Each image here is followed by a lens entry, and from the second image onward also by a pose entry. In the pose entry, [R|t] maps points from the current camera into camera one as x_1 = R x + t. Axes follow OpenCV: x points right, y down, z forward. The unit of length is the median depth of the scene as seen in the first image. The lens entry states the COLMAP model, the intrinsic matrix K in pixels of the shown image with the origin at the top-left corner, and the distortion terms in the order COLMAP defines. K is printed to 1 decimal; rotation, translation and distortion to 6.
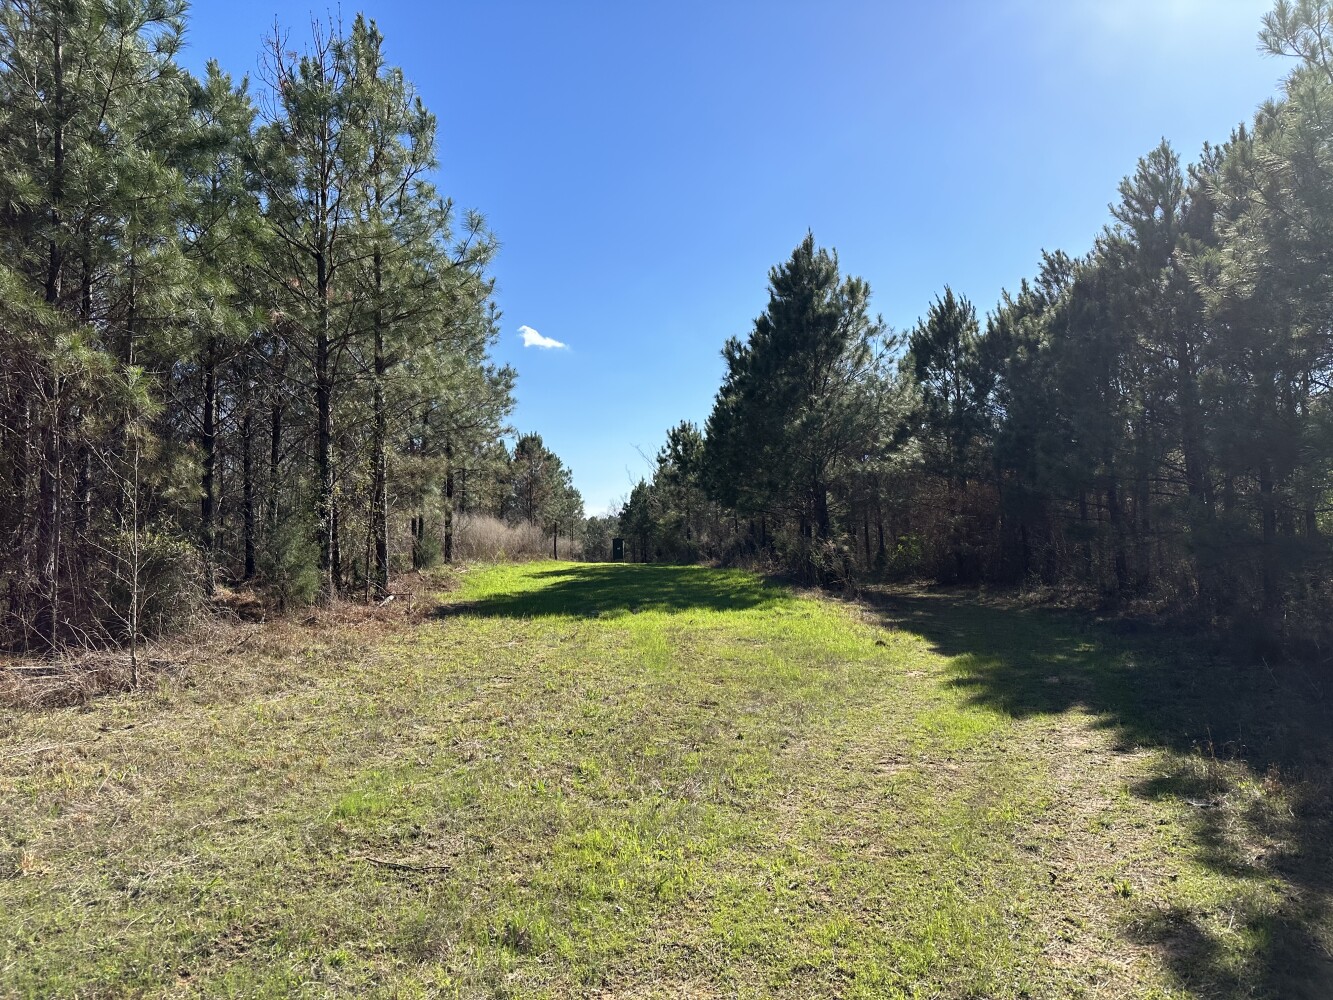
lens RADIAL K [[934.4, 0, 666.5], [0, 934.4, 500.0], [0, 0, 1]] dist [0.090413, -0.000910]
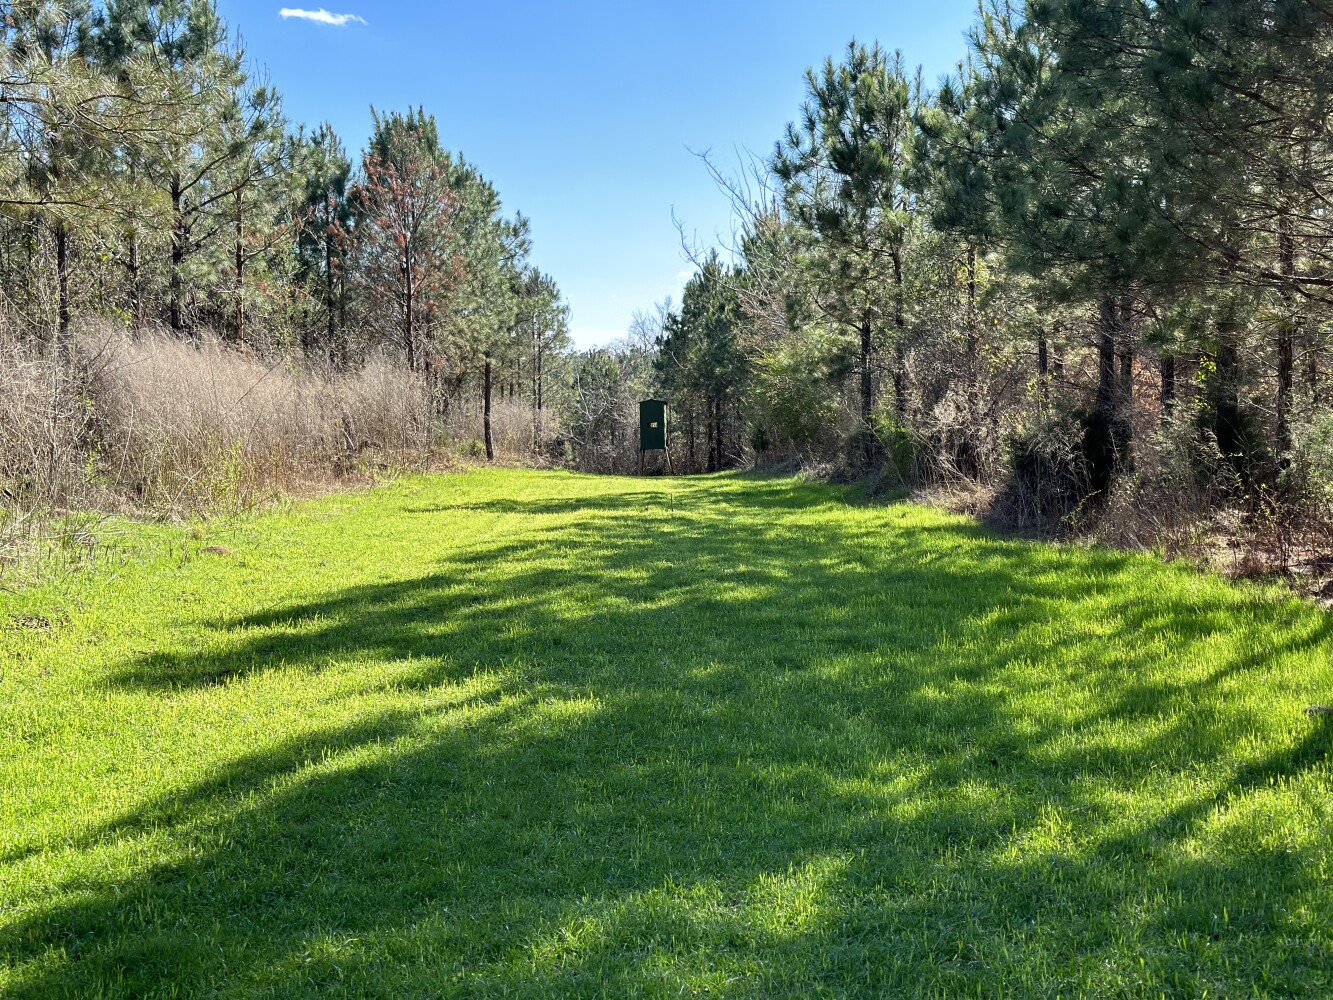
lens RADIAL K [[1904.5, 0, 666.5], [0, 1904.5, 500.0], [0, 0, 1]] dist [0.192422, 0.048385]
pose [[0.999026, 0.003844, -0.043965, -0.048058], [0.000413, 0.995342, 0.096405, 0.021438], [0.044131, -0.096329, 0.994371, 0.905217]]
